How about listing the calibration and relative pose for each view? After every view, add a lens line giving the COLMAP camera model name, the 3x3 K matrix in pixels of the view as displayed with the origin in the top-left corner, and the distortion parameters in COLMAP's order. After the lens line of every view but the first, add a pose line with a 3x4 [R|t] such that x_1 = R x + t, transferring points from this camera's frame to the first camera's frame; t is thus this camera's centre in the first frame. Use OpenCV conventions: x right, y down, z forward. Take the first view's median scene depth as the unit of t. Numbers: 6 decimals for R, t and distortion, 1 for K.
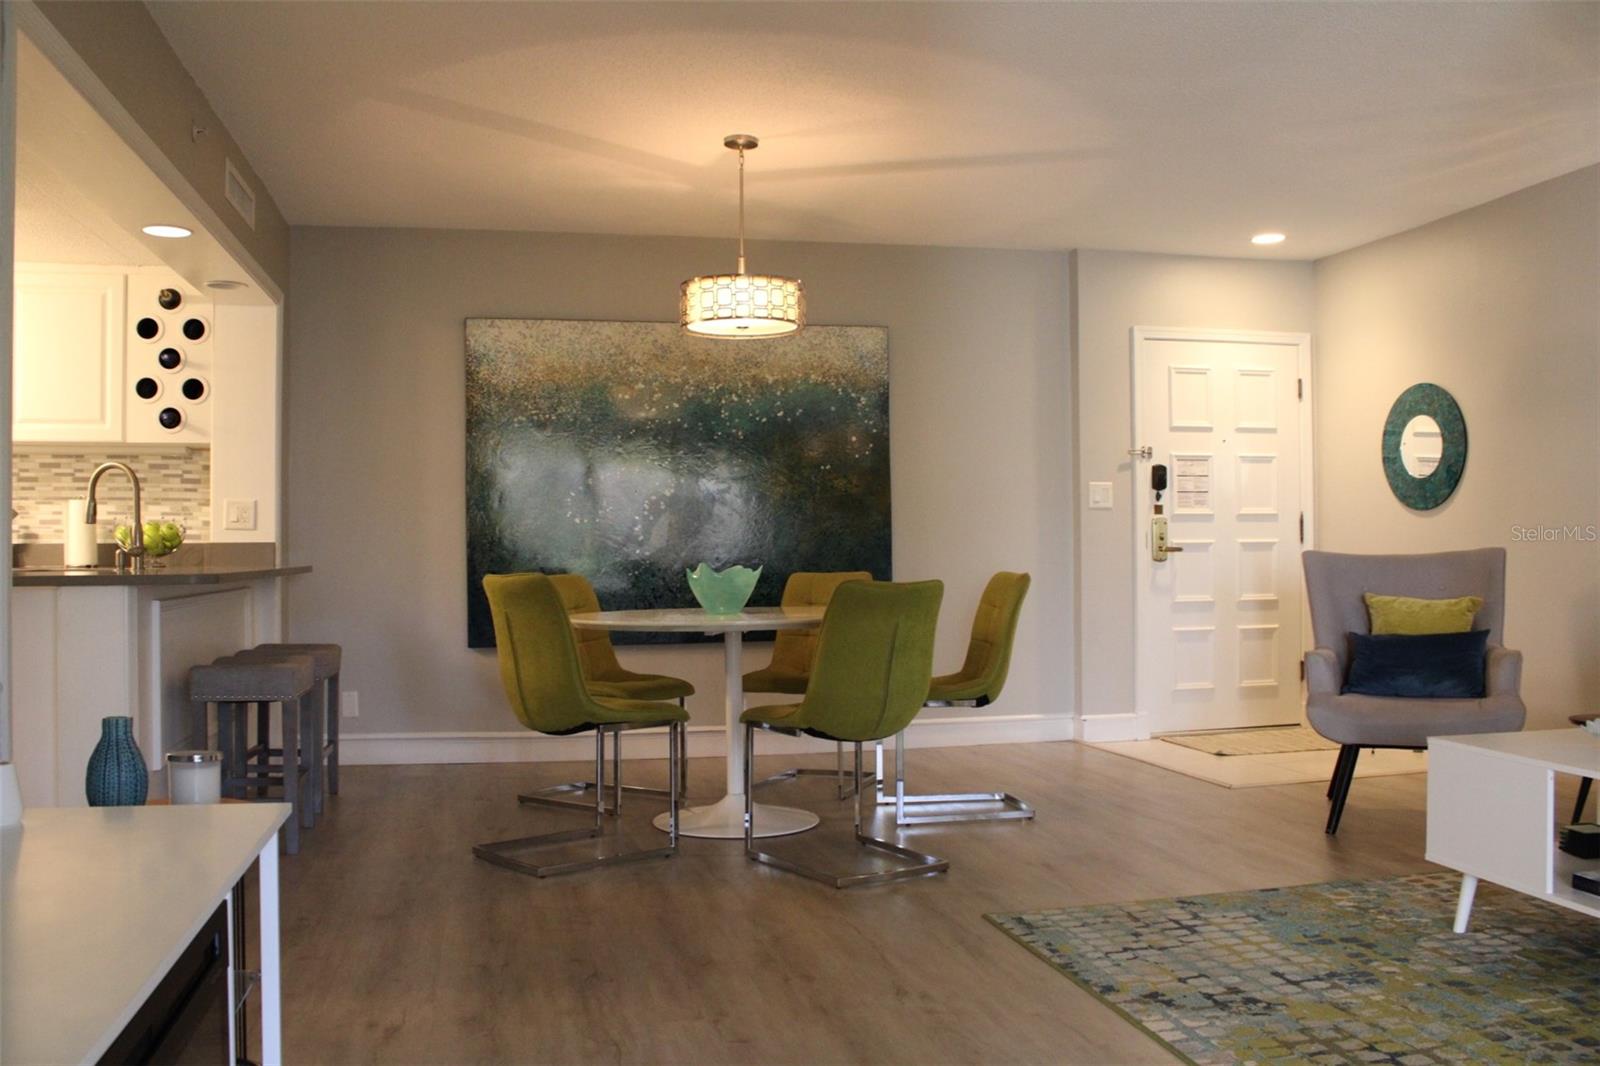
lens RADIAL K [[1334.3, 0, 799.6], [0, 1334.3, 556.6], [0, 0, 1]] dist [-0.166973, 0.153479]
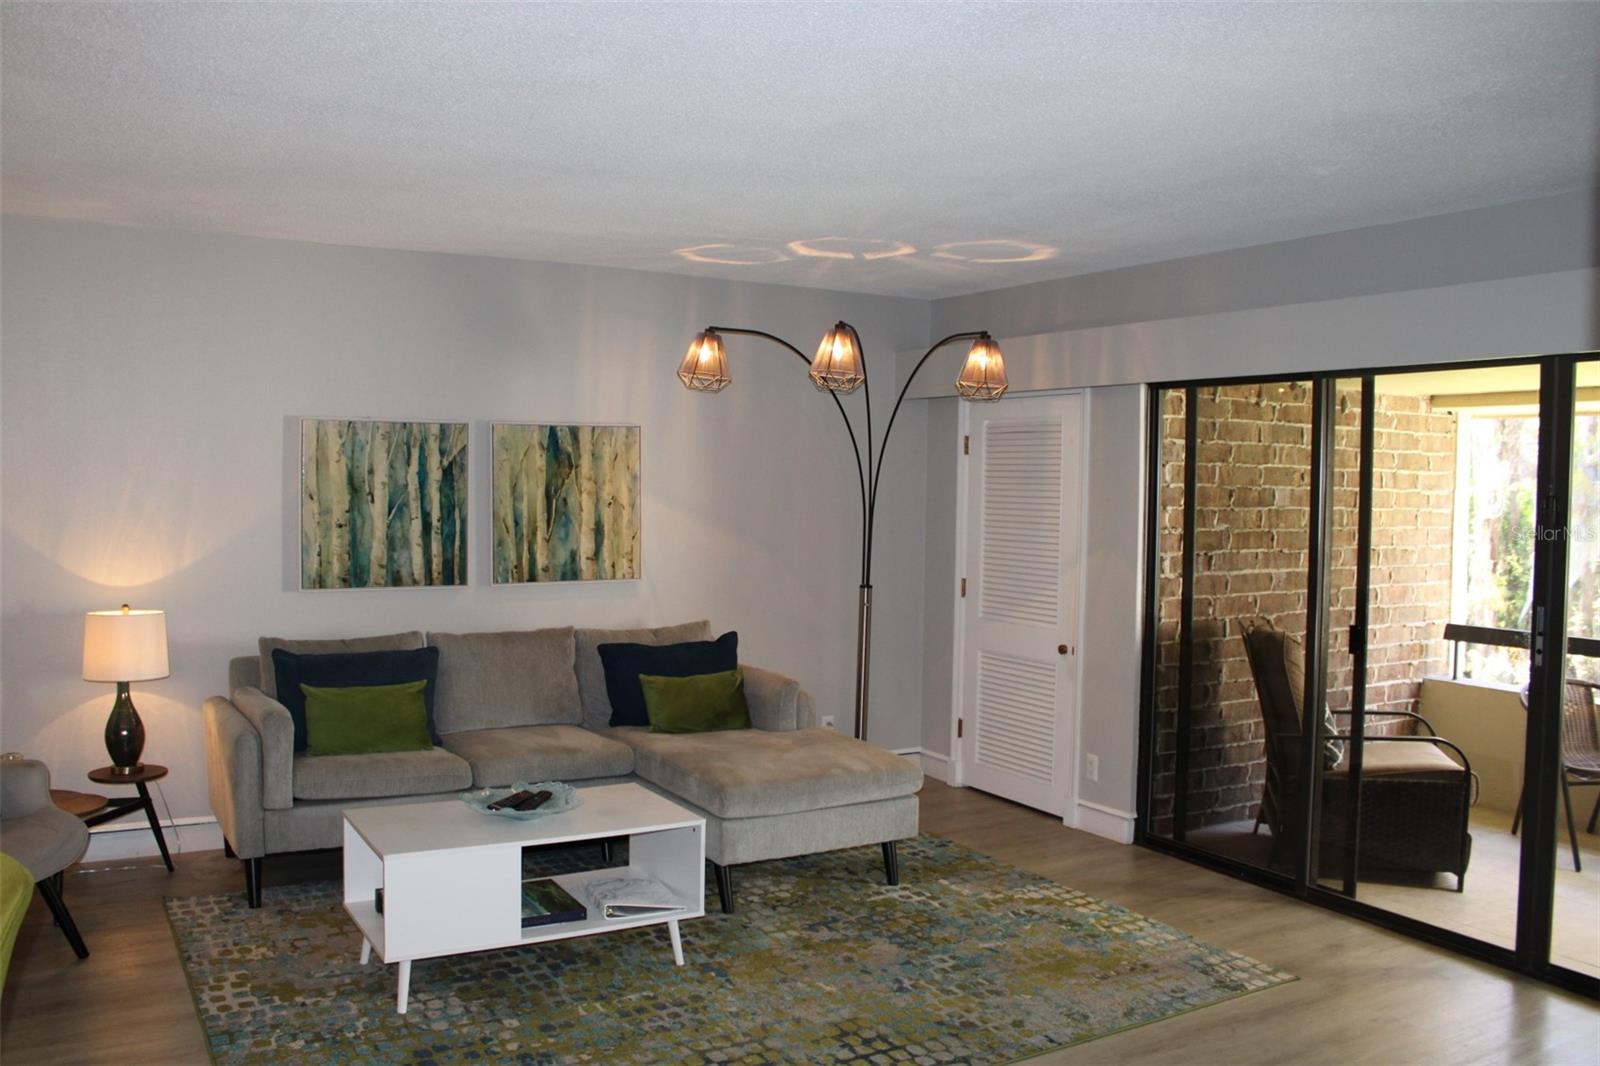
lens RADIAL K [[1334.3, 0, 793.5], [0, 1334.3, 546.6], [0, 0, 1]] dist [-0.166973, 0.153479]
pose [[-0.303741, -0.044334, 0.951723, -0.425447], [-0.015362, 0.999015, 0.041634, -0.111829], [-0.952631, -0.001974, -0.304123, 0.636594]]
